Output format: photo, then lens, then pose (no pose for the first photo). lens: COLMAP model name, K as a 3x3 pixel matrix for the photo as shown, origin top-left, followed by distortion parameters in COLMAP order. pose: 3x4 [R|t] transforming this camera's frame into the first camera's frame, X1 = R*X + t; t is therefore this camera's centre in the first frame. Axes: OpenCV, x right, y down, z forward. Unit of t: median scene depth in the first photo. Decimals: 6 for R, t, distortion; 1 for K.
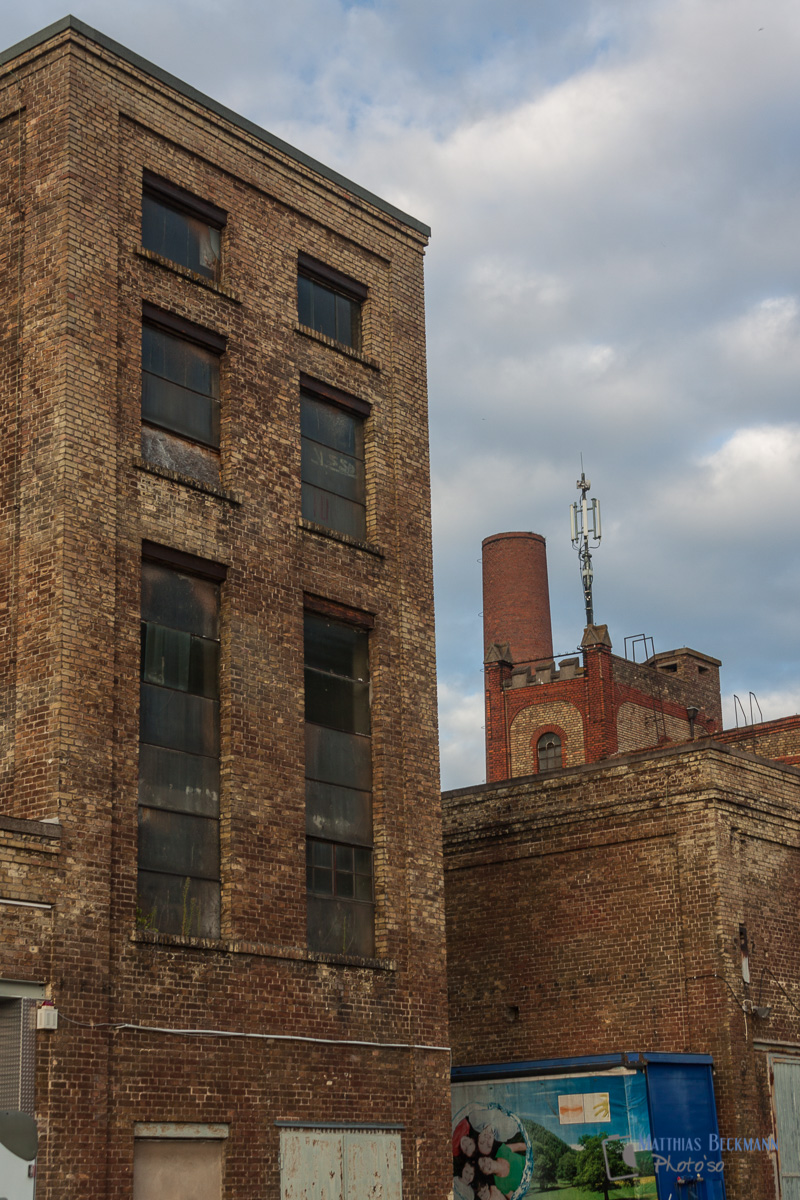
lens RADIAL K [[2025.1, 0, 405.0], [0, 2025.1, 664.4], [0, 0, 1]] dist [0.052864, 0.000000]
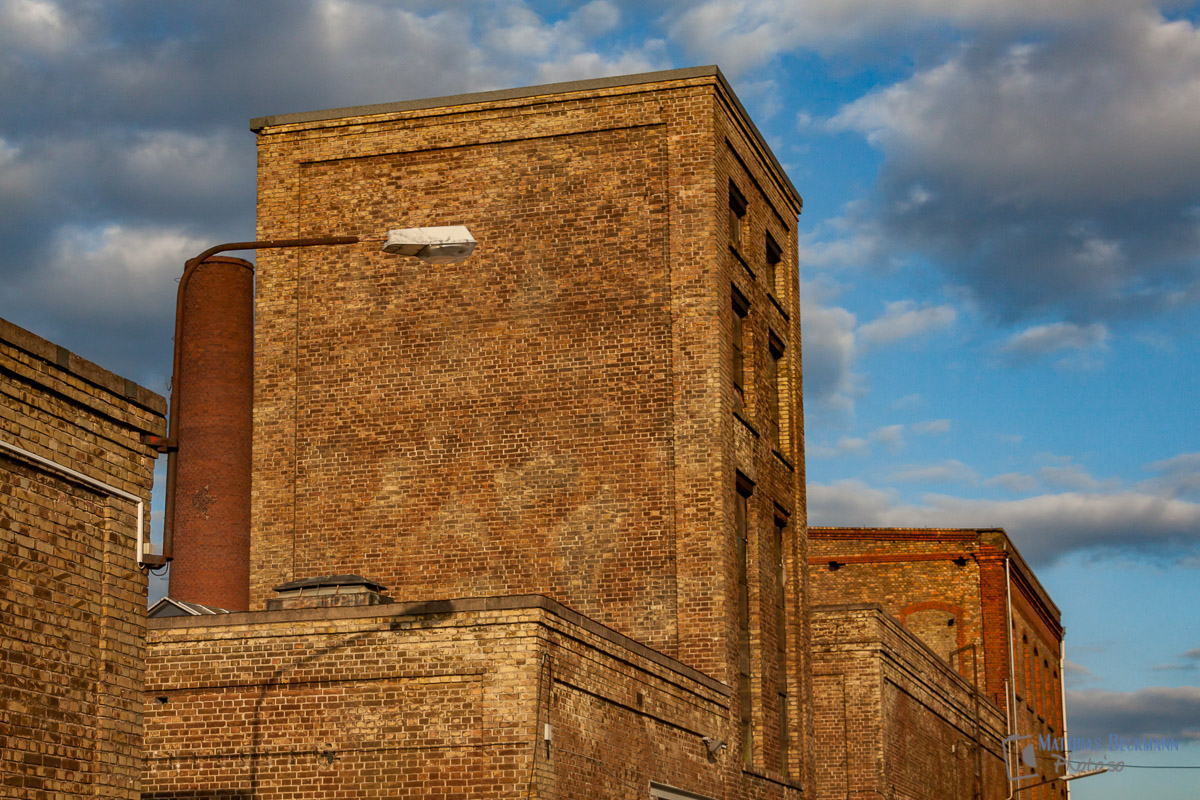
lens RADIAL K [[2428.0, 0, 599.5], [0, 2428.0, 399.5], [0, 0, 1]] dist [0.052770, 0.000000]
pose [[0.920971, 0.108199, 0.374307, -0.808595], [-0.118619, 0.992928, 0.004838, -0.102700], [-0.371136, -0.048856, 0.927292, -0.448865]]
